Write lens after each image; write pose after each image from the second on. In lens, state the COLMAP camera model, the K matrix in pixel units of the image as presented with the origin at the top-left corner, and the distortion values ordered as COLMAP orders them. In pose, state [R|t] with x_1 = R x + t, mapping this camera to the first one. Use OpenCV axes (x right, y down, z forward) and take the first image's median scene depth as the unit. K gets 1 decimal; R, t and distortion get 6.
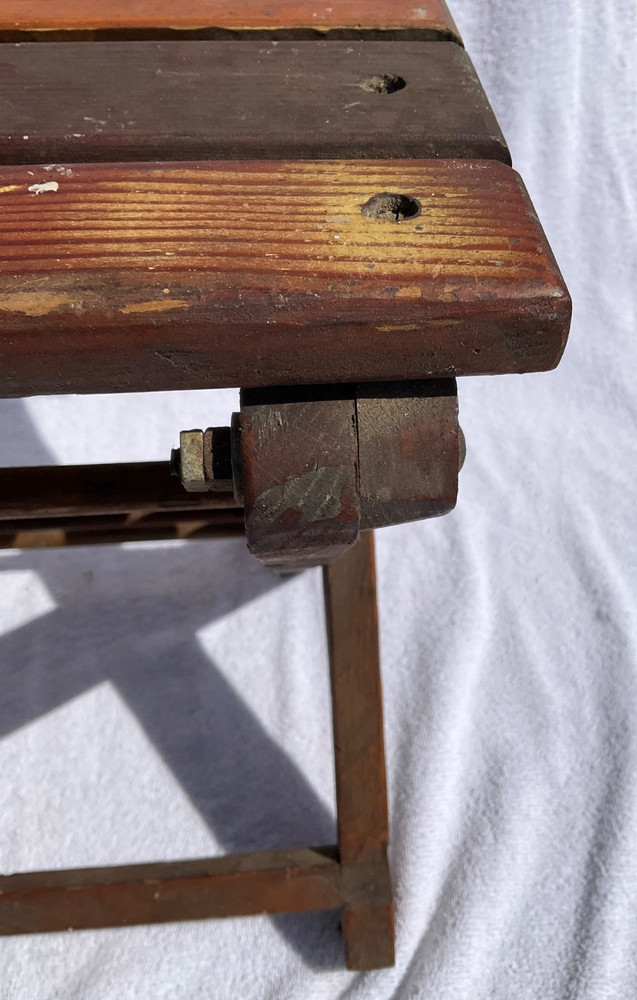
lens RADIAL K [[984.3, 0, 318.3], [0, 984.3, 485.0], [0, 0, 1]] dist [0.145444, -0.415859]
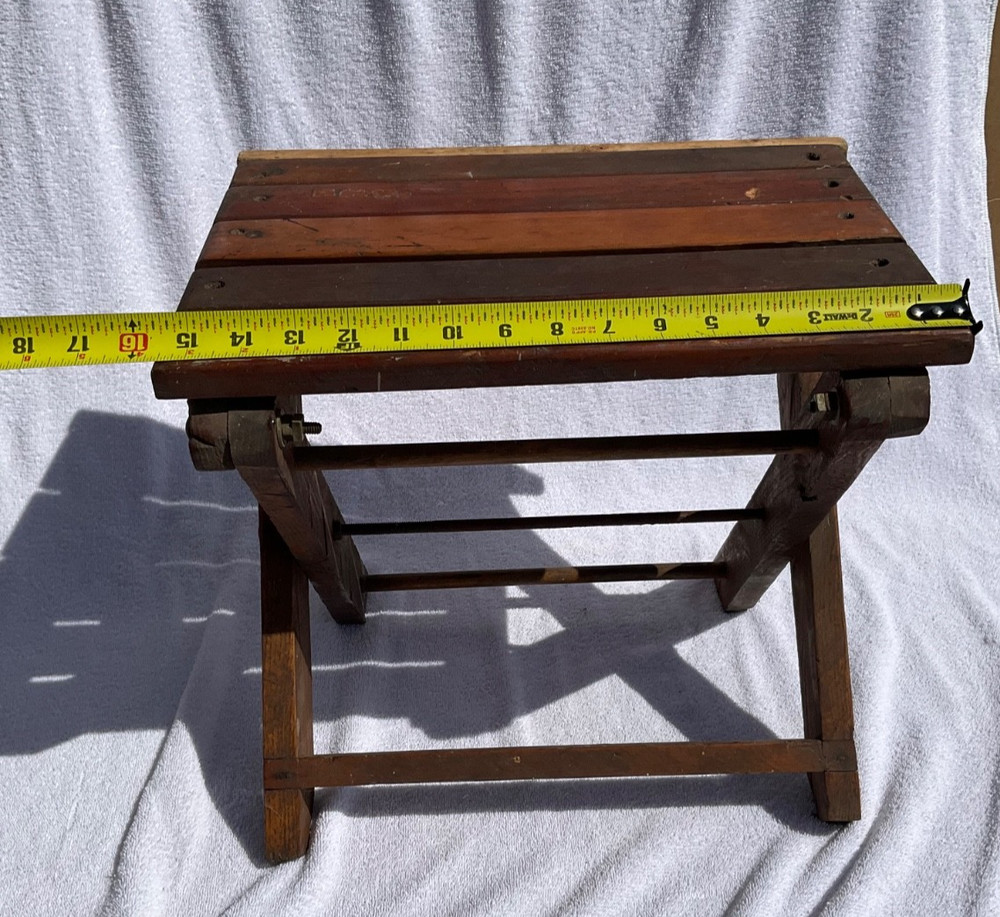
lens RADIAL K [[1018.7, 0, 516.9], [0, 1018.7, 454.4], [0, 0, 1]] dist [0.066548, -0.083585]
pose [[0.991348, -0.009136, -0.130940, -0.173193], [-0.016533, 0.980938, -0.193616, 0.195173], [0.130213, 0.194105, 0.972300, -0.512662]]
